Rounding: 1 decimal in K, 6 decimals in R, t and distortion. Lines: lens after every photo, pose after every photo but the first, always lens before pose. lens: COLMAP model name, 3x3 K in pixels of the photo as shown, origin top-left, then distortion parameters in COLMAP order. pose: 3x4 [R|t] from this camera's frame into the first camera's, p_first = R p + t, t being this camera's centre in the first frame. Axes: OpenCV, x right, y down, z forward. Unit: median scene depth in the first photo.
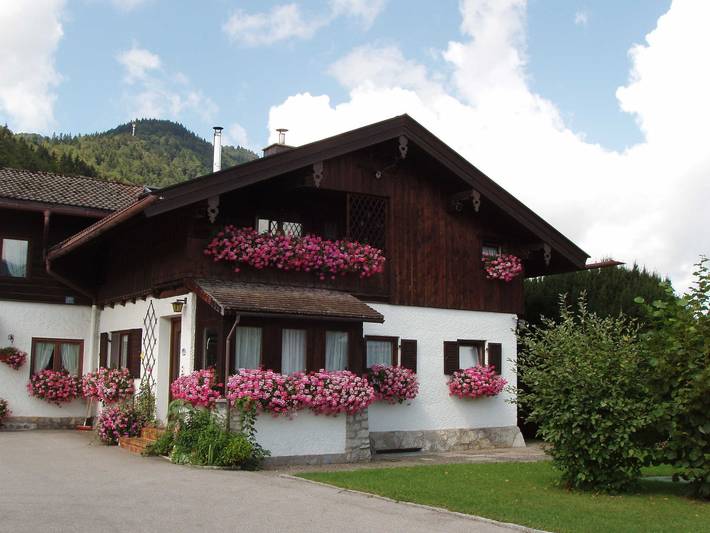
lens RADIAL K [[759.9, 0, 355.0], [0, 759.9, 266.5], [0, 0, 1]] dist [-0.120714, -0.000619]
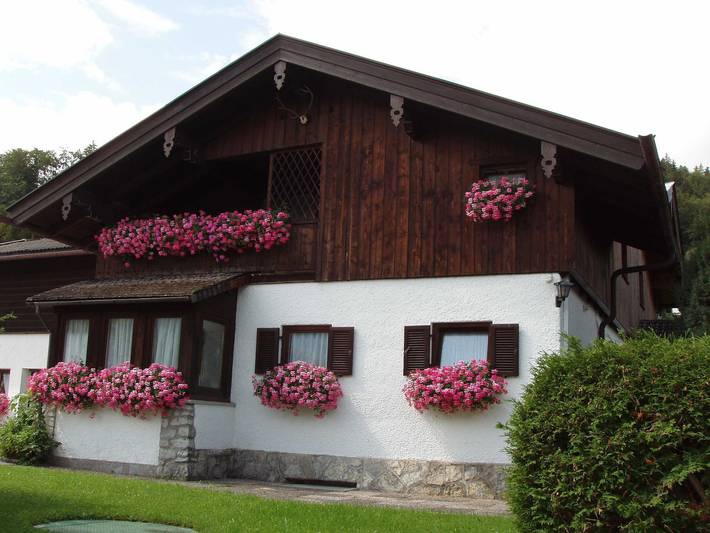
lens RADIAL K [[759.9, 0, 355.0], [0, 759.9, 266.5], [0, 0, 1]] dist [-0.120714, -0.000619]
pose [[0.574103, -0.162554, -0.802485, 0.671019], [0.085126, 0.986633, -0.138956, 0.142602], [0.814346, 0.011462, 0.580267, 0.603960]]
